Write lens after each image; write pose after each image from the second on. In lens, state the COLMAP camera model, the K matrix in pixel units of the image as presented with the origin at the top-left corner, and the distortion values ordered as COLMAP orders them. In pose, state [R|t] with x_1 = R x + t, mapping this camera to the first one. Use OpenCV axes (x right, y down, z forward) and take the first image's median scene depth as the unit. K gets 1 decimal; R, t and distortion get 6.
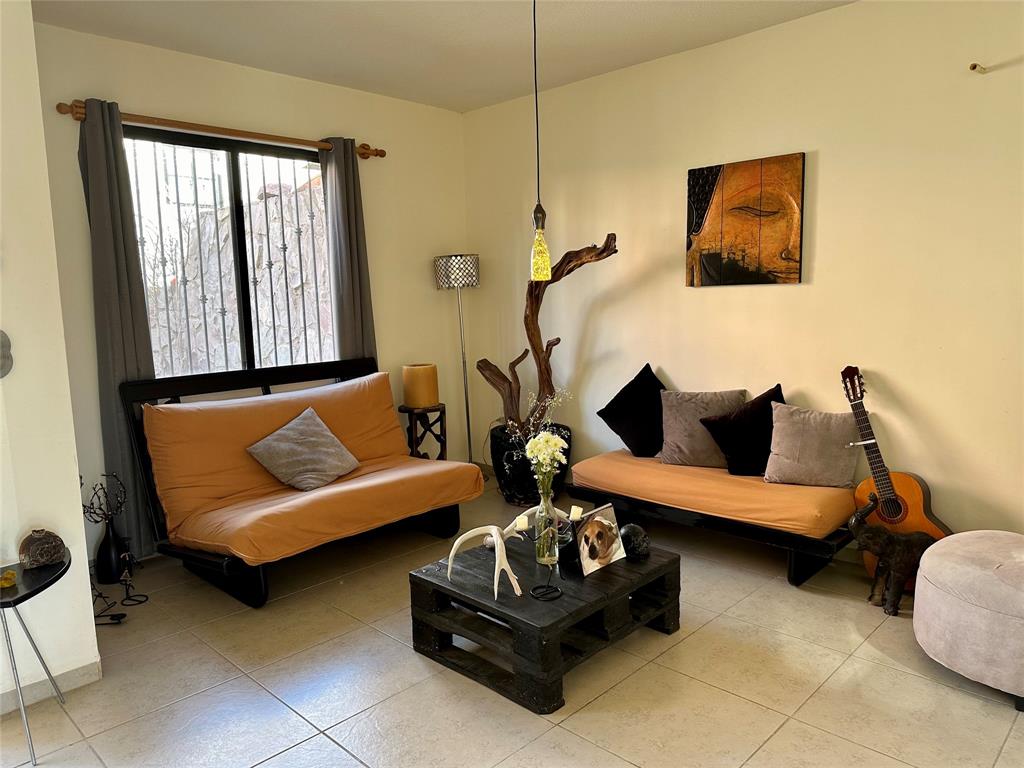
lens RADIAL K [[721.4, 0, 512.0], [0, 721.4, 384.0], [0, 0, 1]] dist [-0.004463, -0.006390]
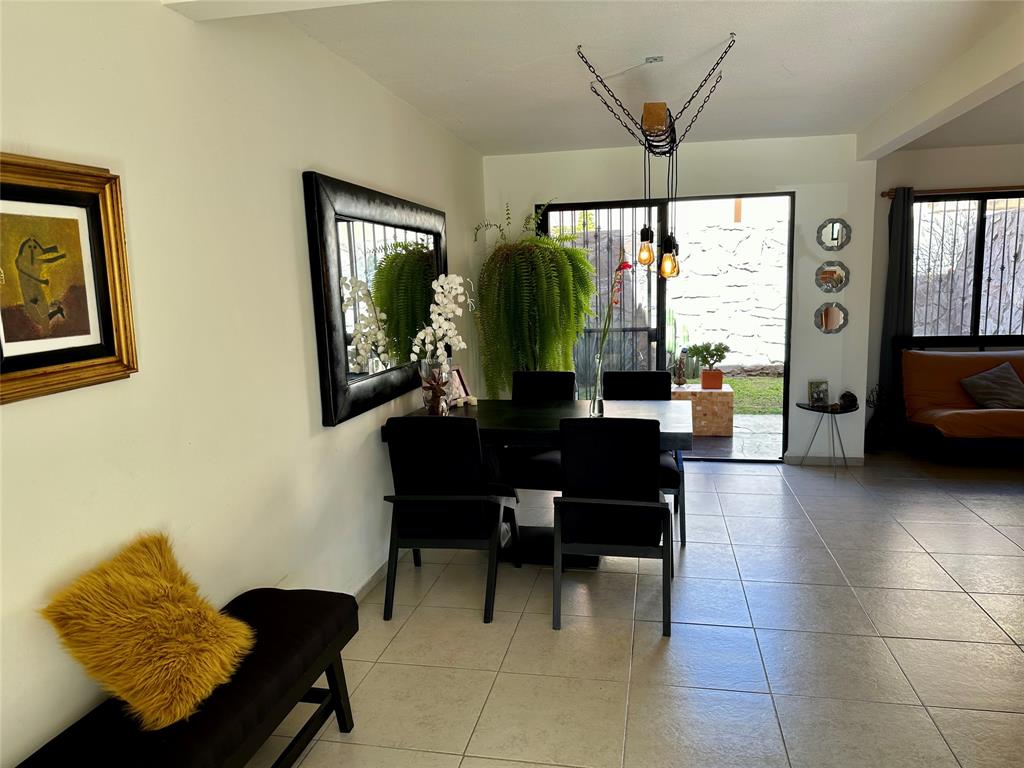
lens RADIAL K [[721.4, 0, 512.0], [0, 721.4, 384.0], [0, 0, 1]] dist [-0.004463, -0.006390]
pose [[0.537835, 0.135905, -0.832023, 0.486606], [-0.093126, 0.990458, 0.101586, 0.021884], [0.837891, 0.022846, 0.545360, -0.830675]]
